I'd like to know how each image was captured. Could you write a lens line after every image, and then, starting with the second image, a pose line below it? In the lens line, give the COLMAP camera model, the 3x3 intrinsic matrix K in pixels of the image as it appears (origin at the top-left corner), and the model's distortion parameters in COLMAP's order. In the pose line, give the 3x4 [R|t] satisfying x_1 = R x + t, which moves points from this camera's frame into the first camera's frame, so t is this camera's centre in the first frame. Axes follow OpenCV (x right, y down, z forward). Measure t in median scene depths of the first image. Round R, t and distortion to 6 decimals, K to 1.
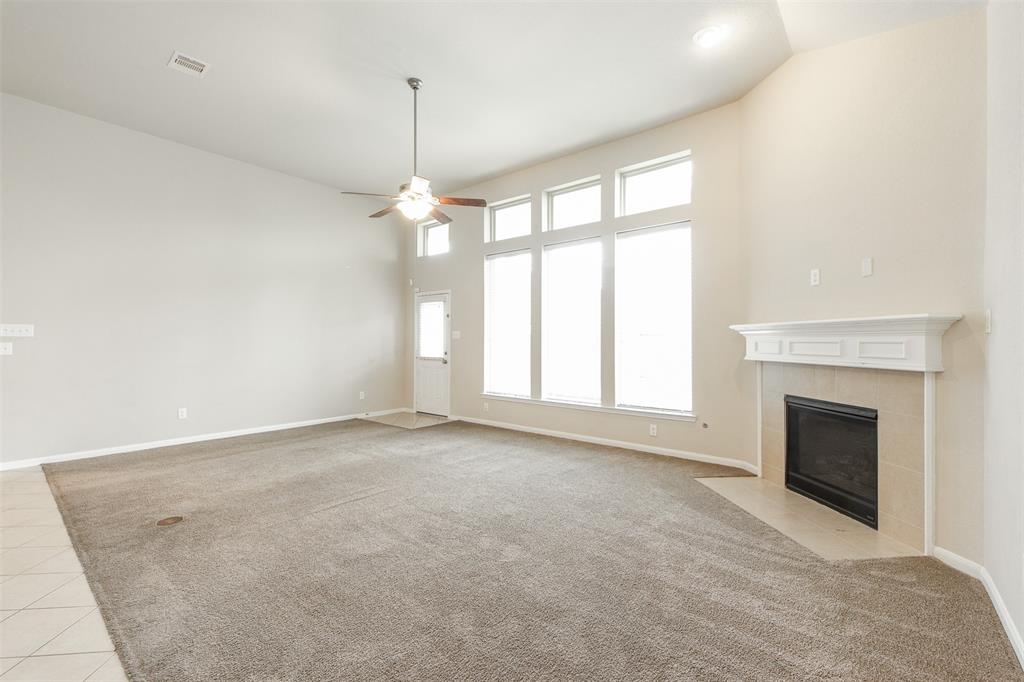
lens RADIAL K [[427.2, 0, 514.7], [0, 427.2, 345.7], [0, 0, 1]] dist [-0.009934, -0.000639]
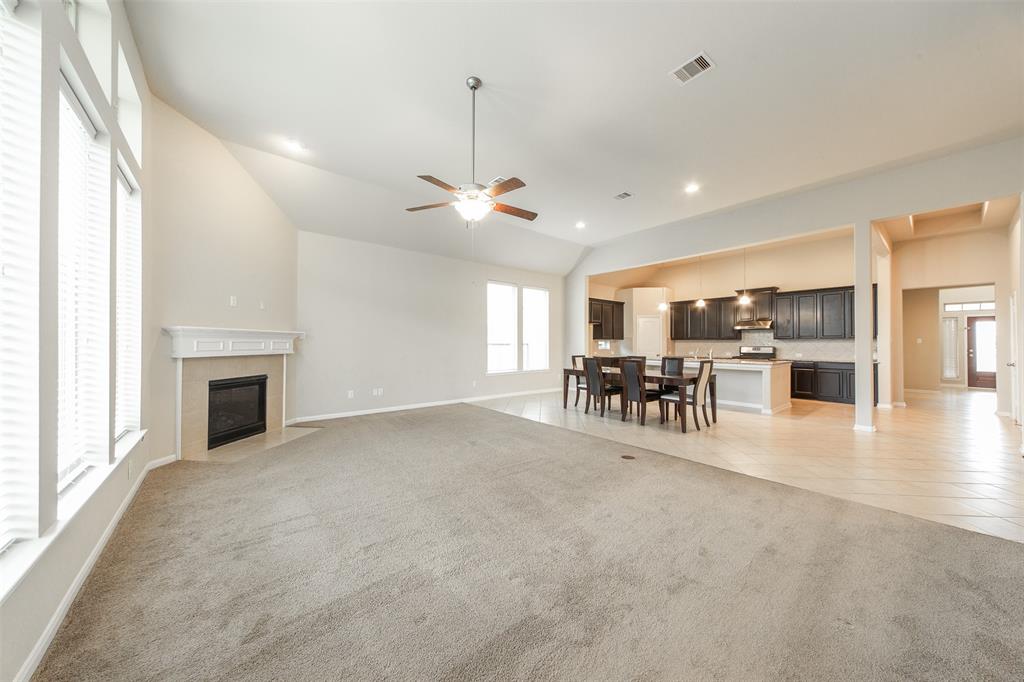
lens RADIAL K [[349.1, 0, 511.1], [0, 349.1, 338.2], [0, 0, 1]] dist [0.002370, -0.000722]
pose [[-0.977061, -0.002953, 0.212941, -0.373385], [-0.004407, 0.999970, -0.006354, -0.012009], [-0.212916, -0.007147, -0.977044, 1.291666]]
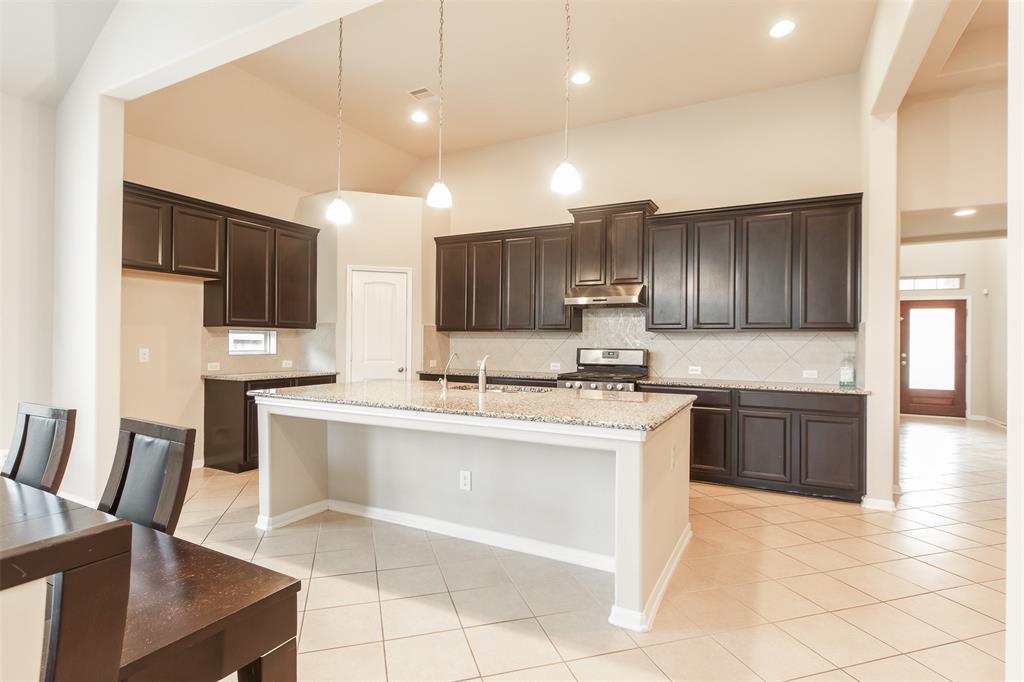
lens RADIAL K [[525.9, 0, 509.7], [0, 525.9, 335.9], [0, 0, 1]] dist [0.005688, 0.000954]
pose [[-0.982299, -0.015646, -0.186666, -0.778113], [-0.015572, 0.999877, -0.001862, -0.008151], [0.186672, 0.001077, -0.982422, 0.381728]]
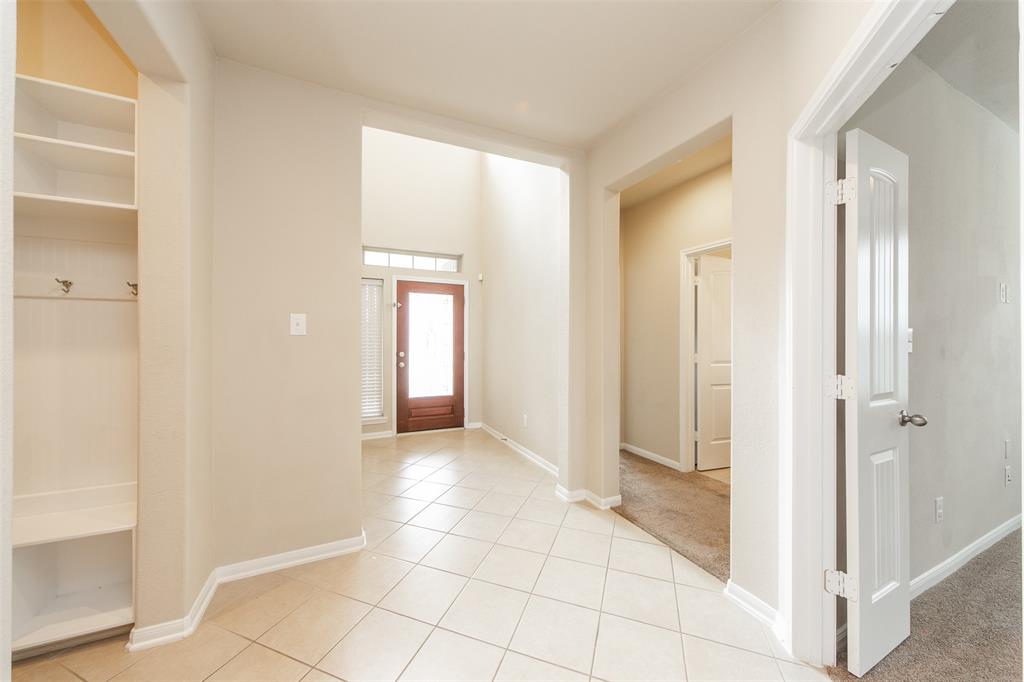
lens RADIAL K [[349.1, 0, 508.4], [0, 349.1, 337.2], [0, 0, 1]] dist [0.002370, -0.000722]
pose [[-0.432029, -0.009846, -0.901806, -1.780789], [-0.007177, 0.999946, -0.007479, -0.005184], [0.901831, 0.003241, -0.432077, -0.534161]]
